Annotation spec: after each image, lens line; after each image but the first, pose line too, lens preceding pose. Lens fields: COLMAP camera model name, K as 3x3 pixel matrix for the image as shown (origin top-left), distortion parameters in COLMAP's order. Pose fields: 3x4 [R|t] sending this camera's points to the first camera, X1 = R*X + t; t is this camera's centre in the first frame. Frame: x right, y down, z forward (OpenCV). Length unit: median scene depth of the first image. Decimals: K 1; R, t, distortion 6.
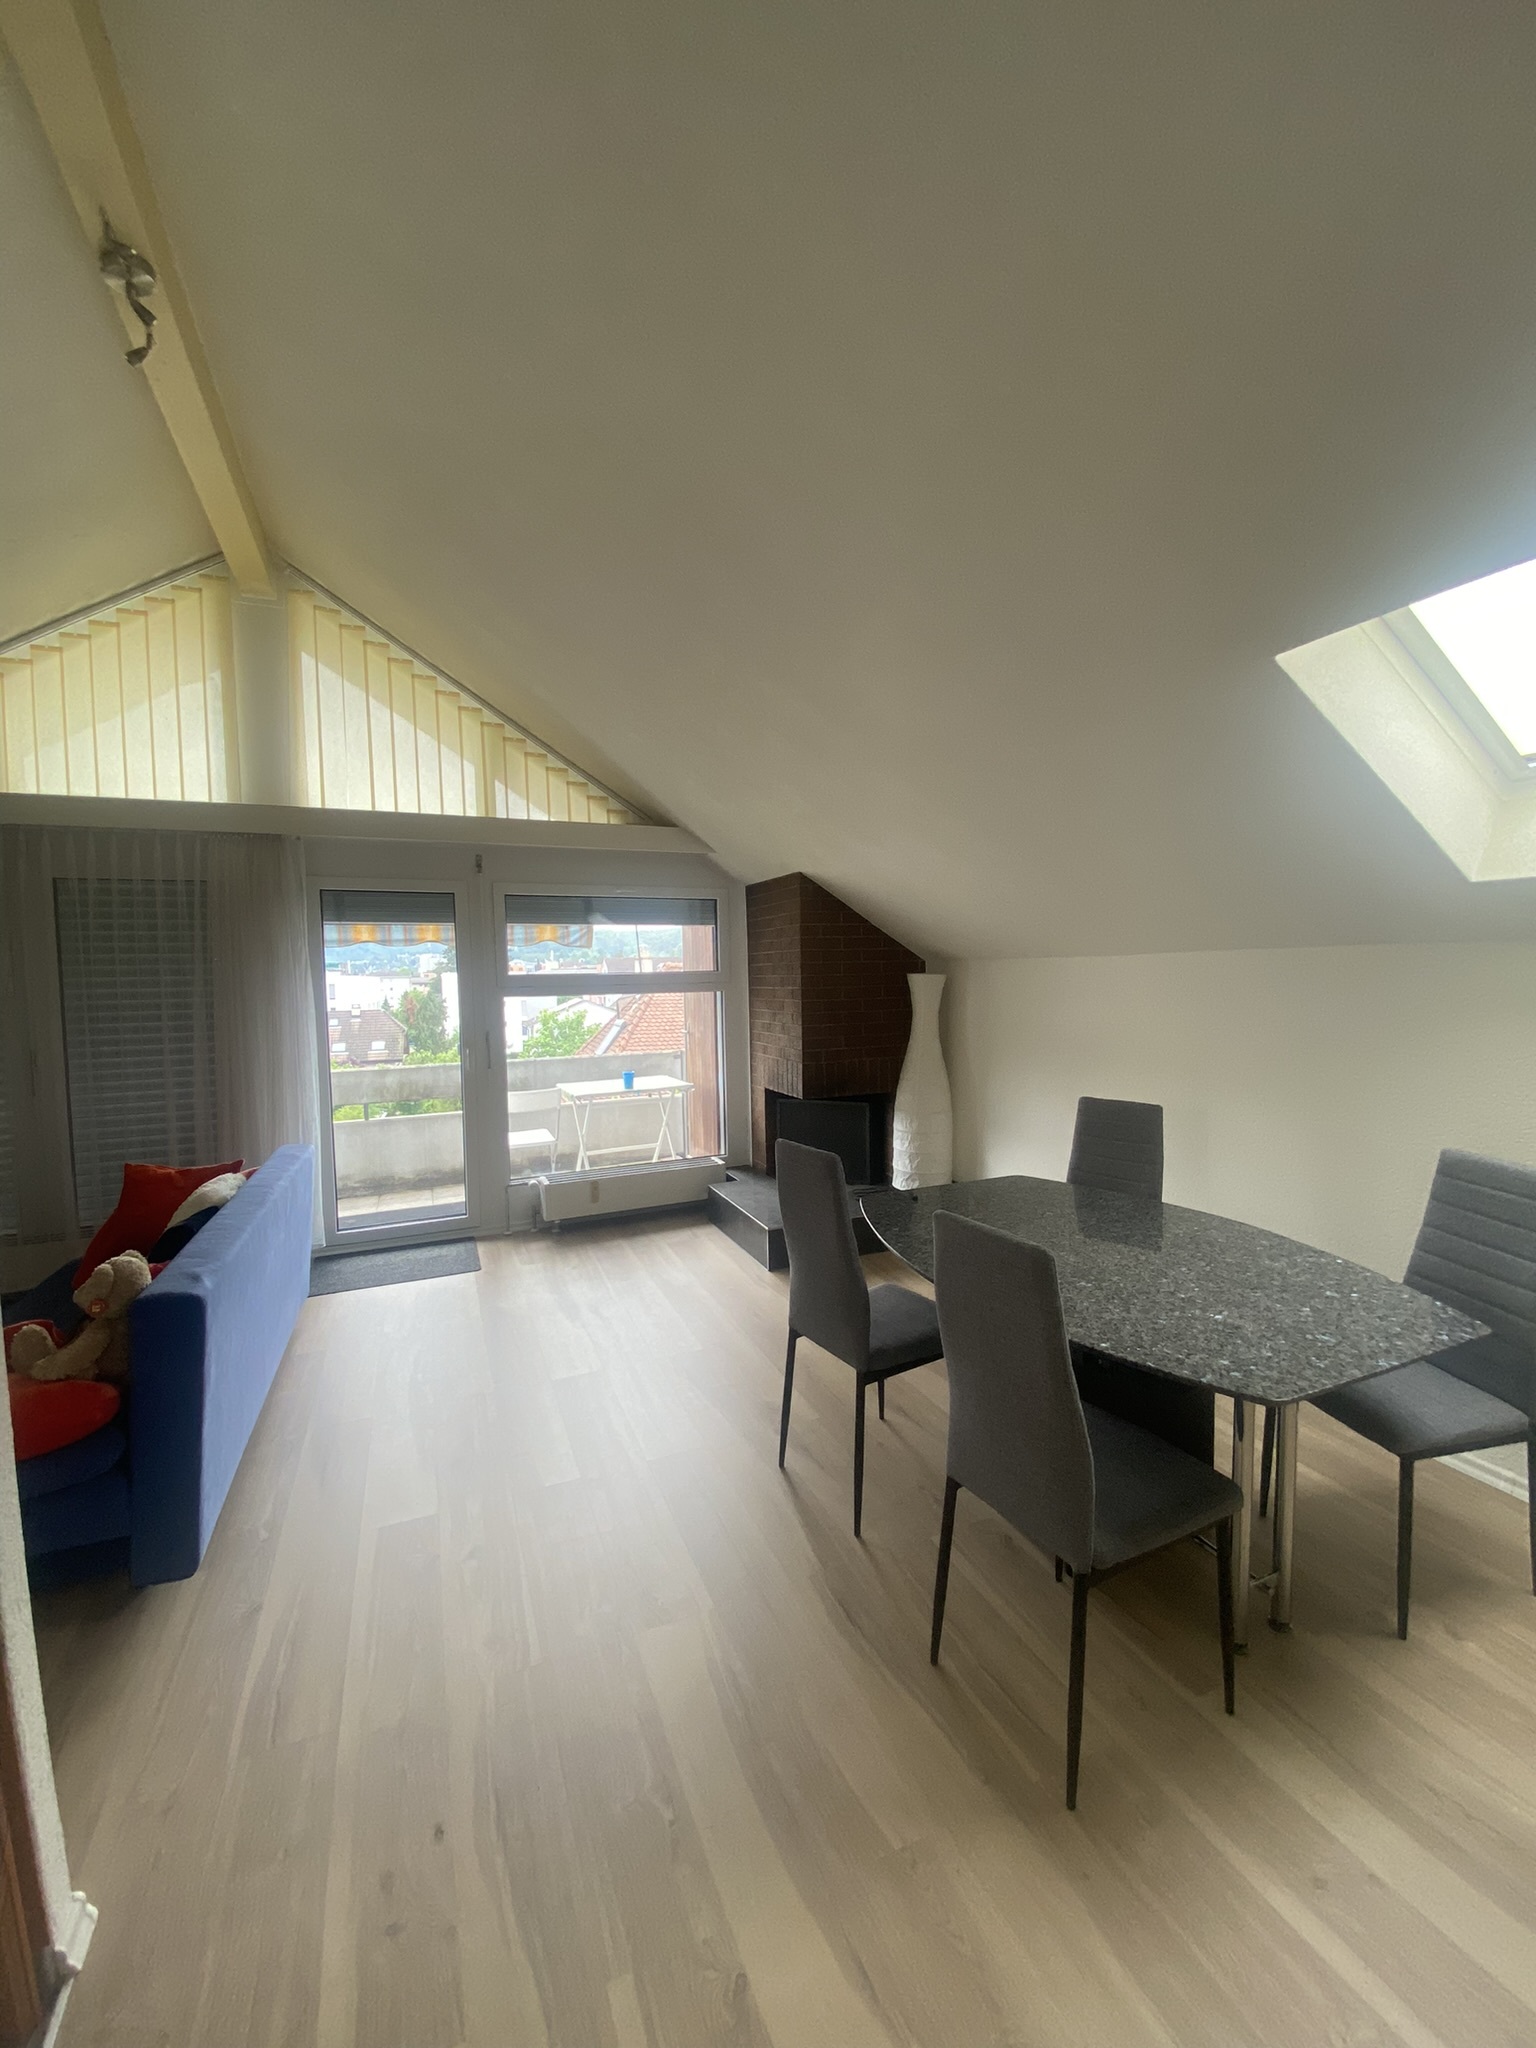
lens RADIAL K [[837.3, 0, 774.2], [0, 837.3, 1024.3], [0, 0, 1]] dist [-0.007488, 0.001583]
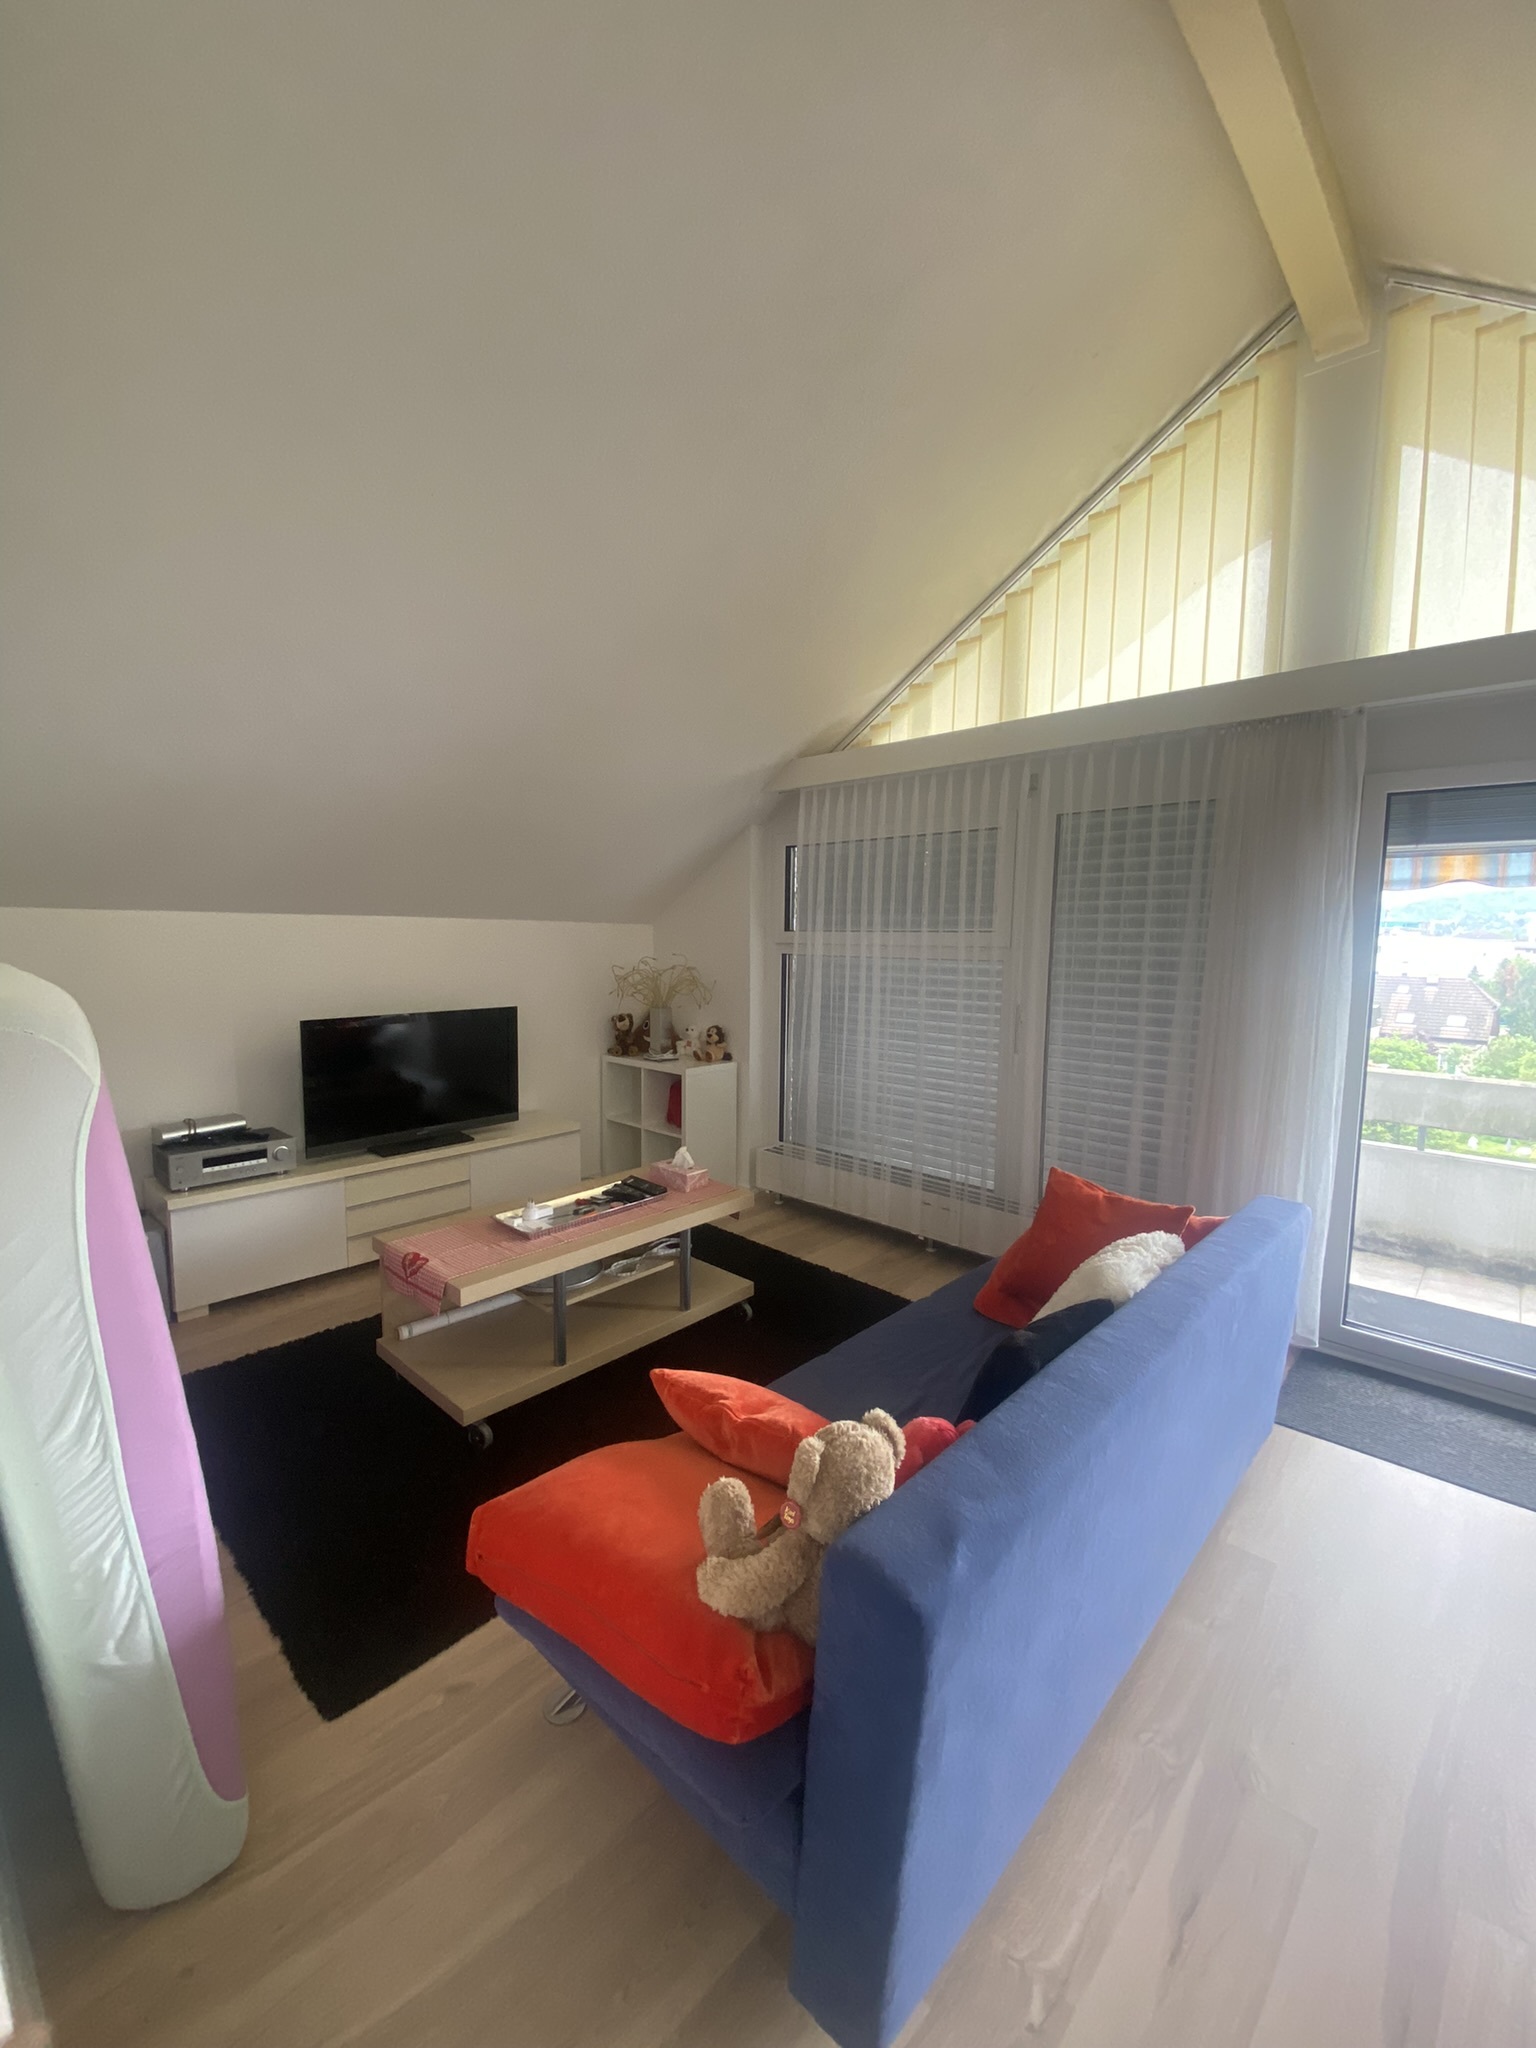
lens RADIAL K [[837.3, 0, 775.2], [0, 837.3, 1014.4], [0, 0, 1]] dist [-0.007488, 0.001583]
pose [[0.423072, 0.112178, -0.899125, -0.138843], [-0.078070, 0.993130, 0.087171, -0.014604], [0.902727, 0.033315, 0.428923, 0.287282]]
